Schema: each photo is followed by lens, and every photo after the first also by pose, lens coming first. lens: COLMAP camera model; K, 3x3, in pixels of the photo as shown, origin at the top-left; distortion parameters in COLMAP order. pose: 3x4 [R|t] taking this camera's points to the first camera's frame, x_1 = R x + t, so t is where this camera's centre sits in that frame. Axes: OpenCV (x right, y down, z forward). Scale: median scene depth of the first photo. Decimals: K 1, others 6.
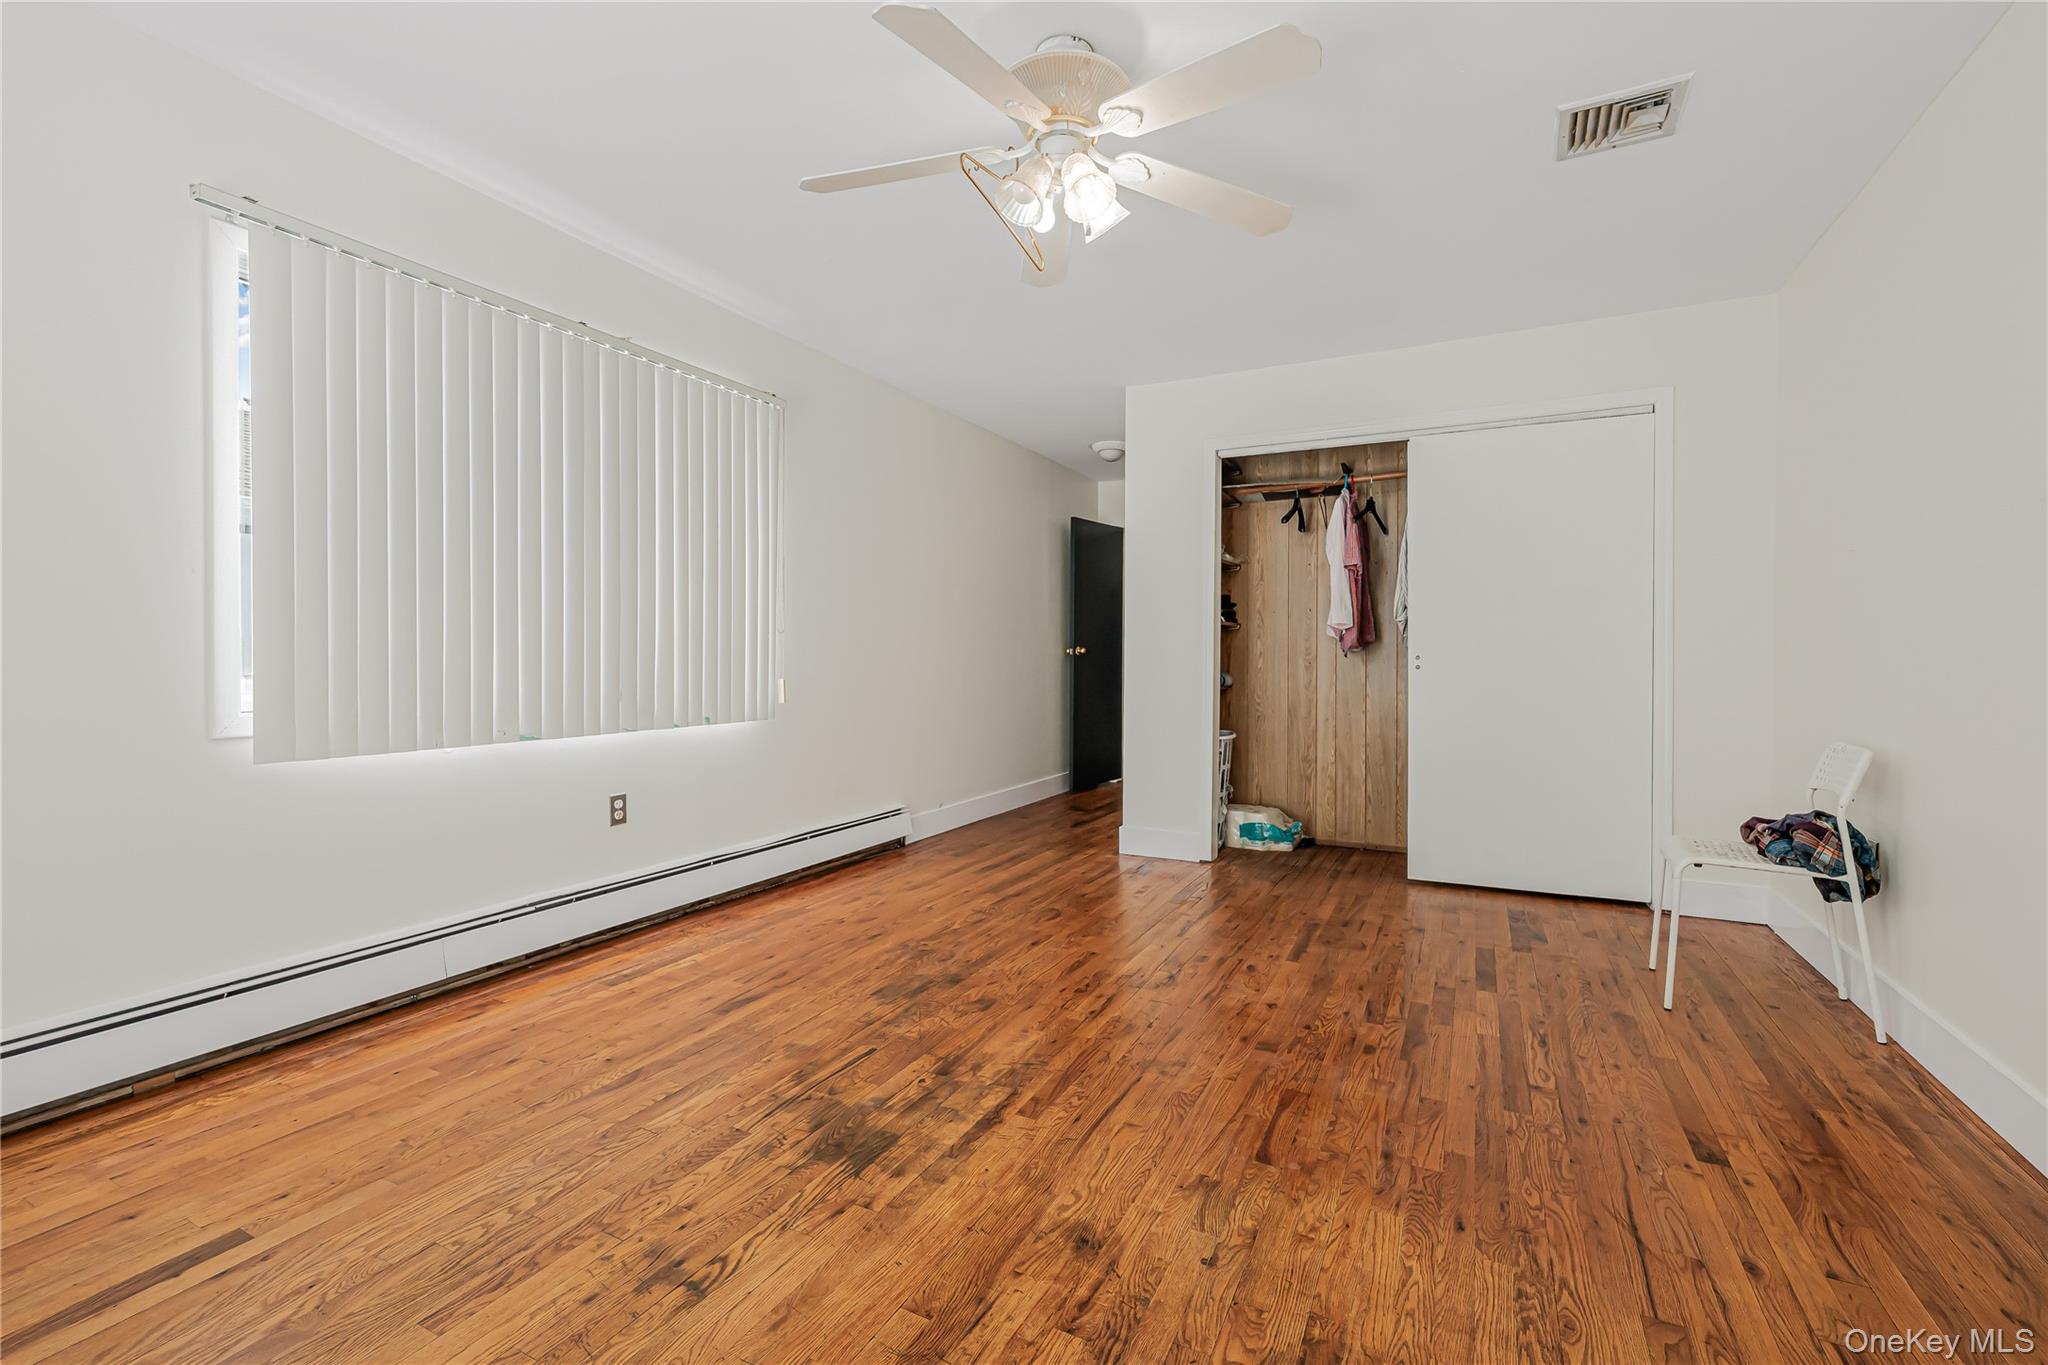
lens RADIAL K [[916.3, 0, 1025.9], [0, 916.3, 656.3], [0, 0, 1]] dist [-0.001495, -0.000116]
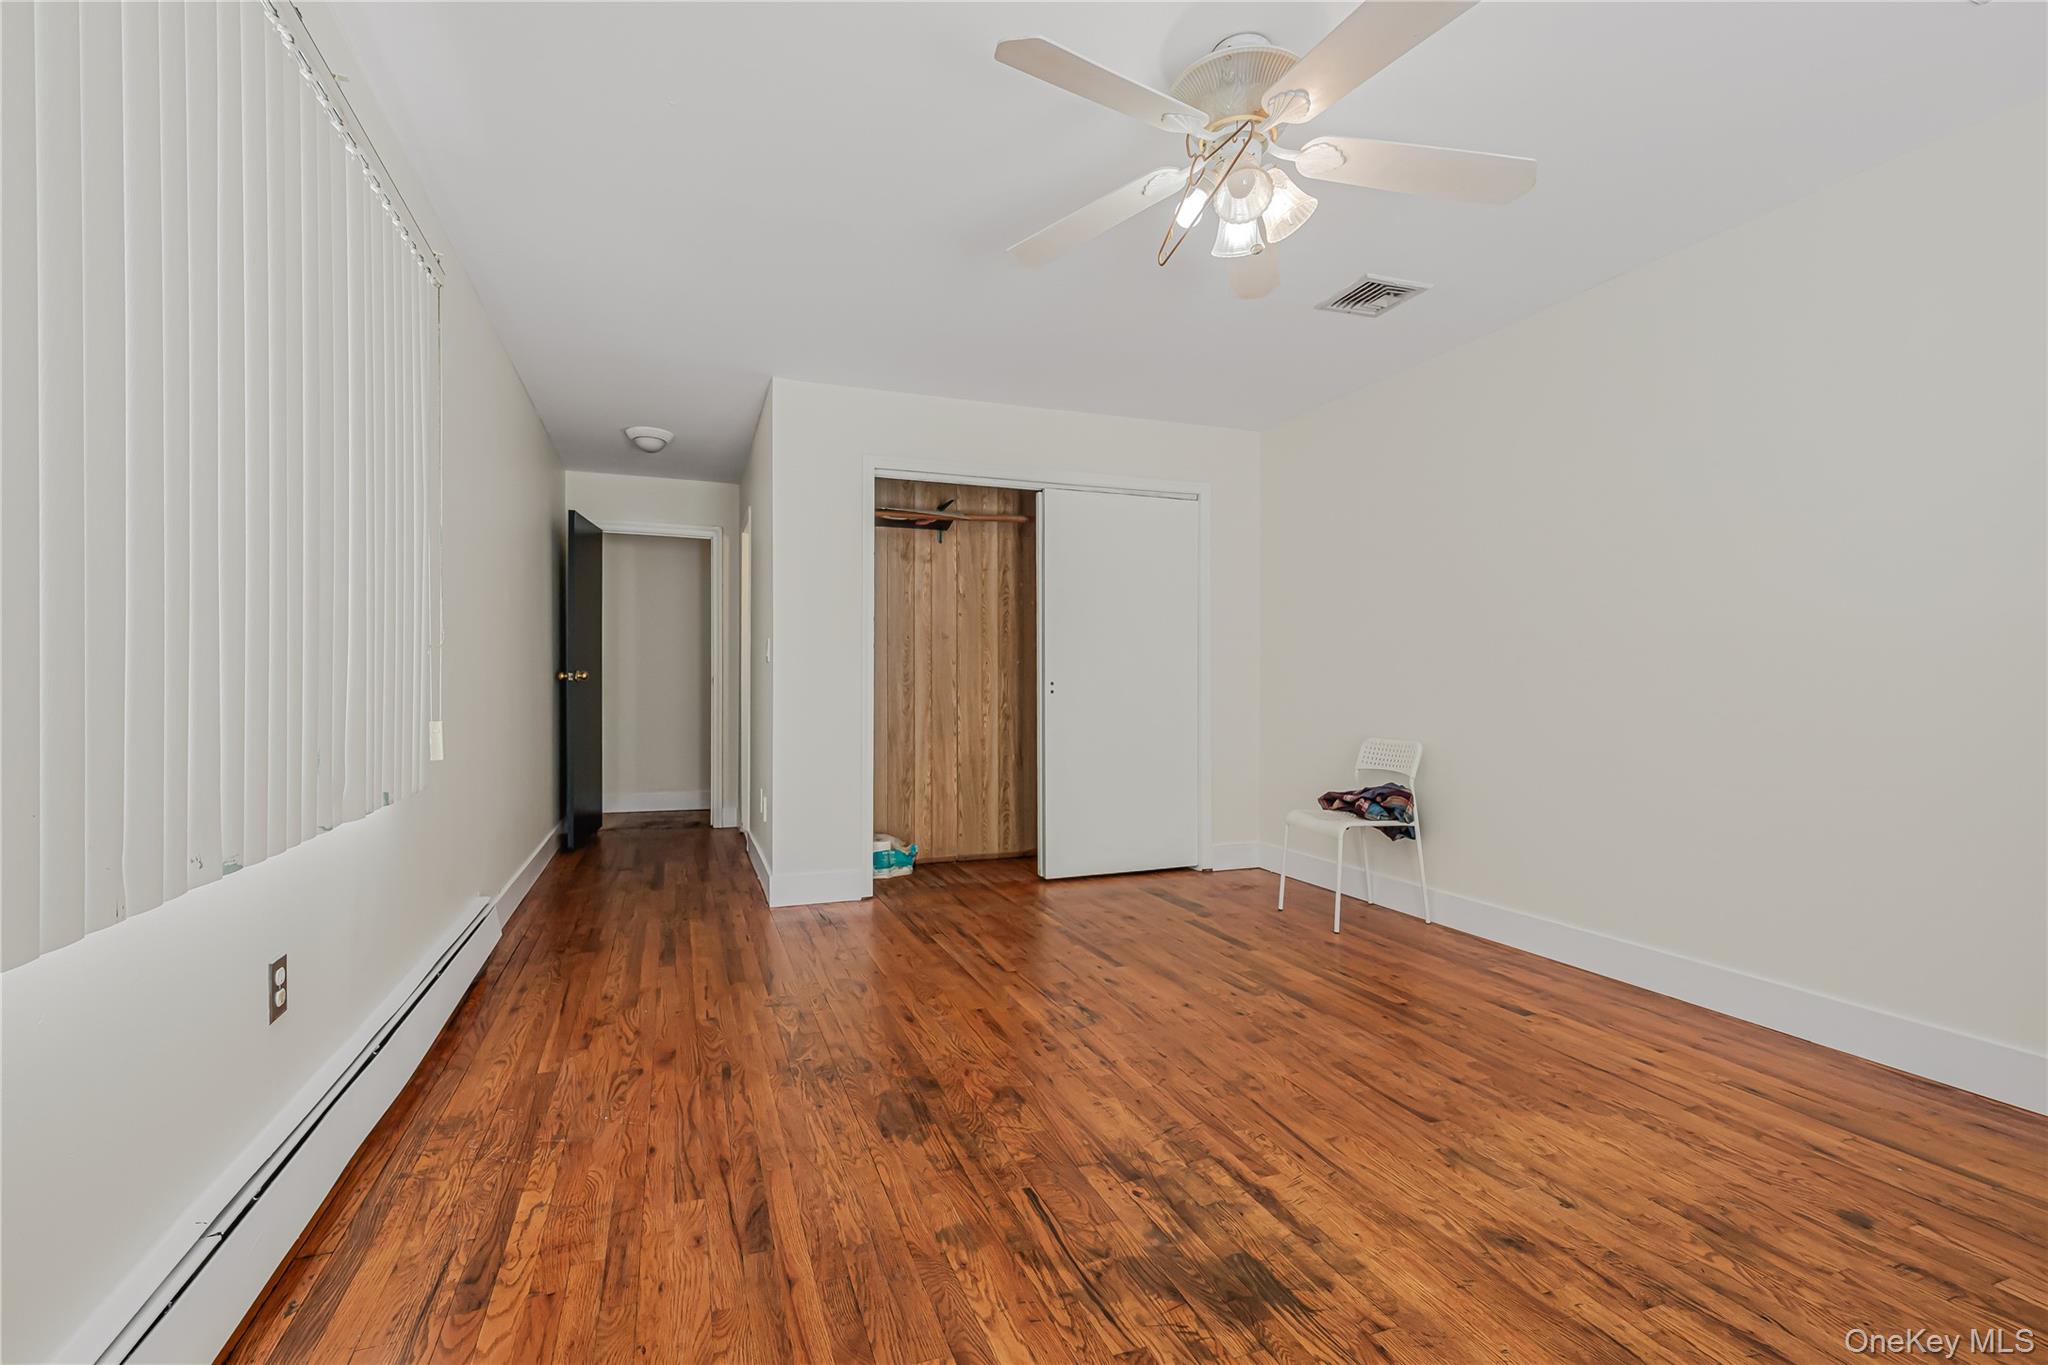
lens RADIAL K [[891.7, 0, 1024.0], [0, 891.7, 682.5], [0, 0, 1]] dist [-0.000992, -0.000109]
pose [[0.674981, -0.002741, 0.737830, -0.656825], [0.000453, 0.999994, 0.003300, -0.005120], [-0.737835, -0.001893, 0.674978, 0.442860]]
